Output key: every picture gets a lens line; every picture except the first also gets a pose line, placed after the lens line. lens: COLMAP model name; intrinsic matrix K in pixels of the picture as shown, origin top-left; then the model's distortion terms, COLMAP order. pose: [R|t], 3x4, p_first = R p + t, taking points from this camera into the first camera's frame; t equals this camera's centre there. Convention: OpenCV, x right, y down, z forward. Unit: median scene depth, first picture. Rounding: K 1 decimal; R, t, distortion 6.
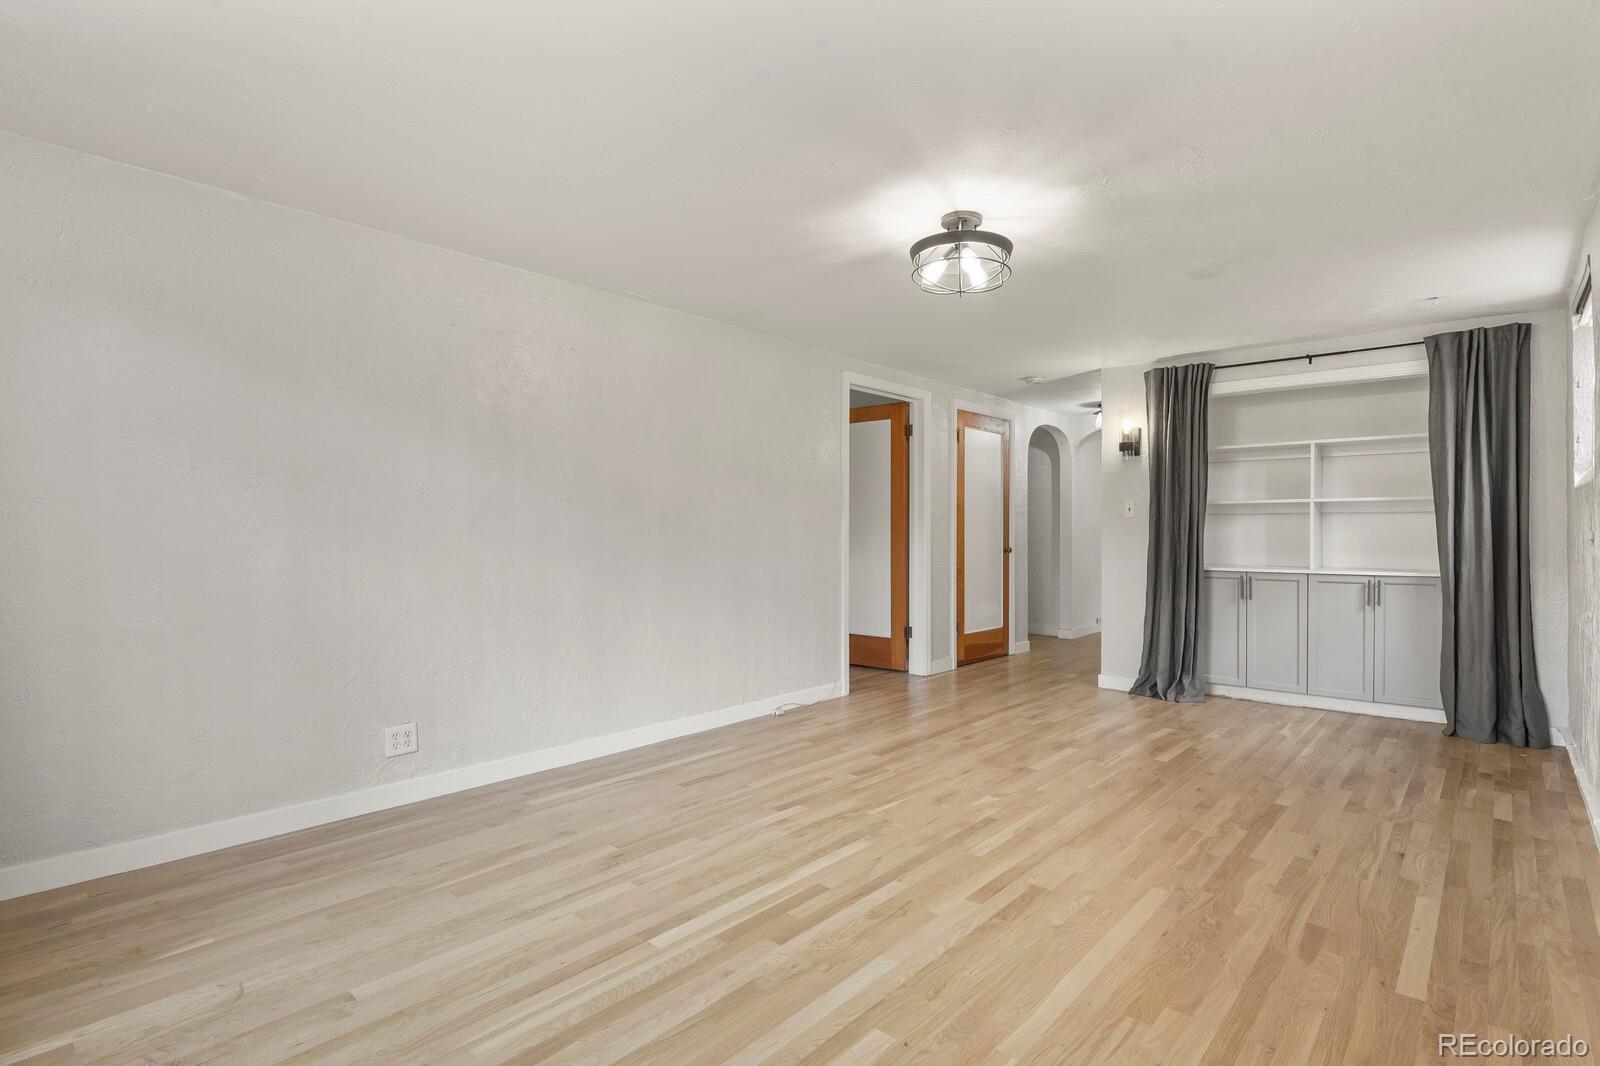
lens RADIAL K [[774.1, 0, 824.6], [0, 774.1, 532.2], [0, 0, 1]] dist [-0.001257, -0.008647]
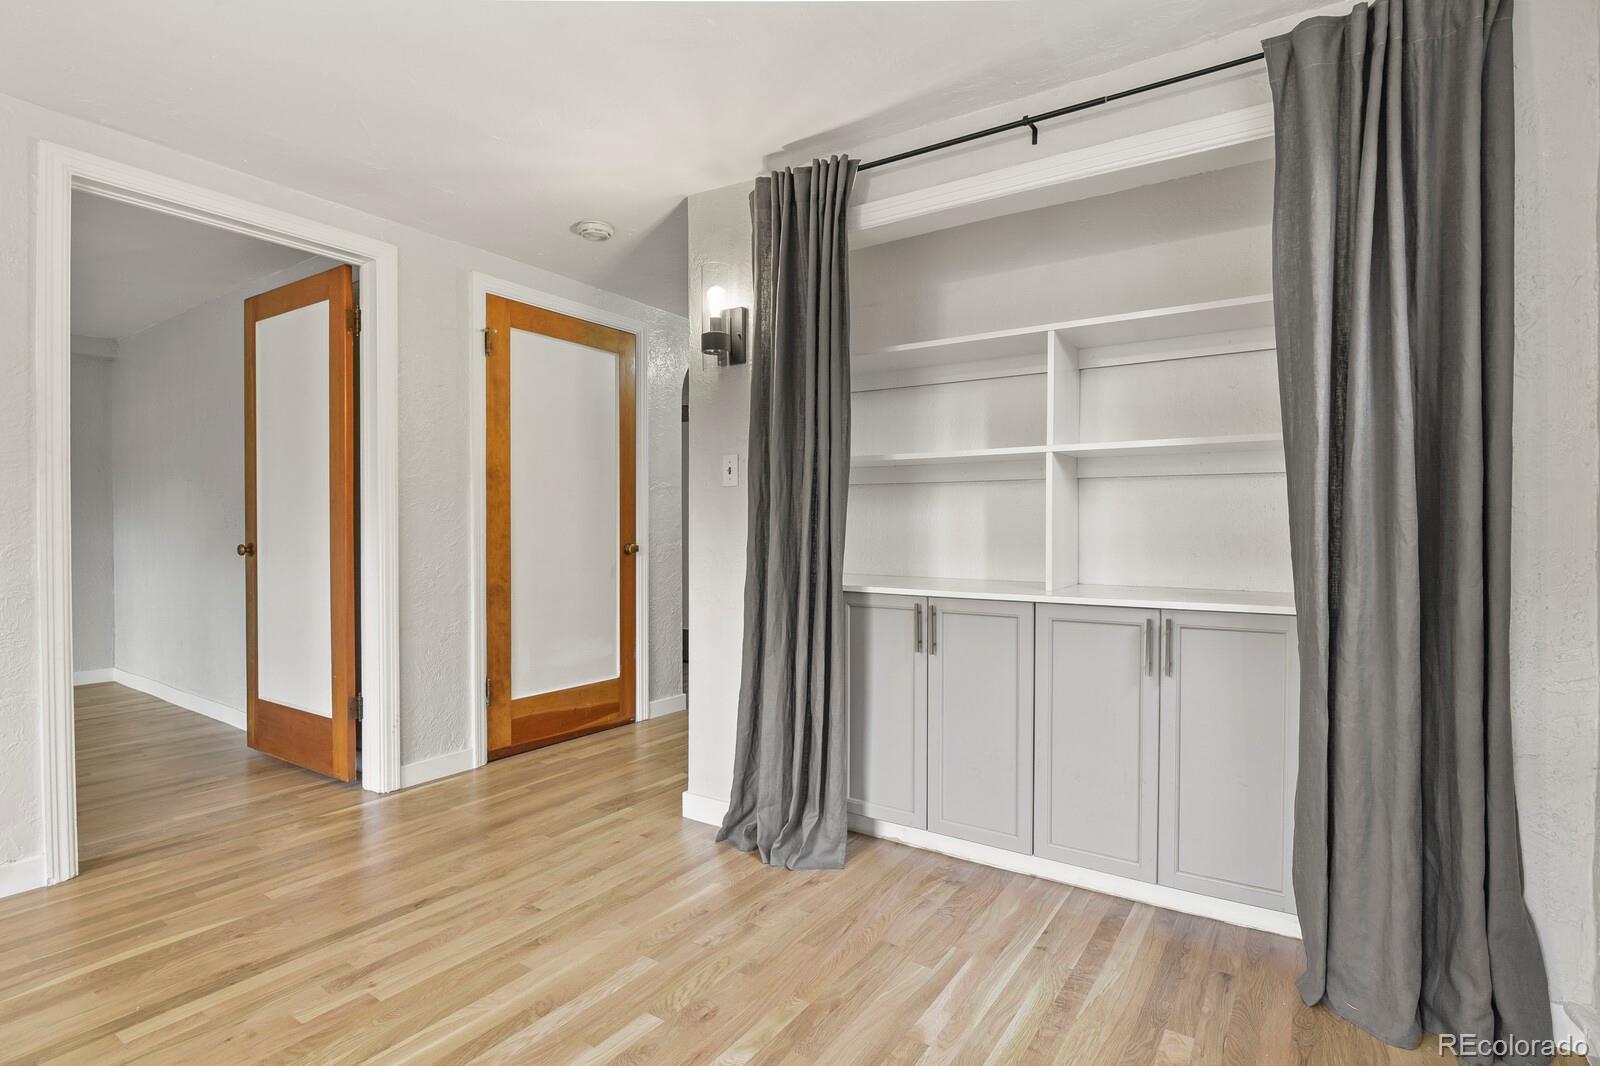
lens RADIAL K [[794.6, 0, 806.9], [0, 794.6, 534.6], [0, 0, 1]] dist [-0.003371, -0.007569]
pose [[0.992082, -0.000990, 0.125586, 0.439091], [-0.000518, 0.999928, 0.011978, 0.007125], [-0.125589, -0.011948, 0.992010, 0.553511]]
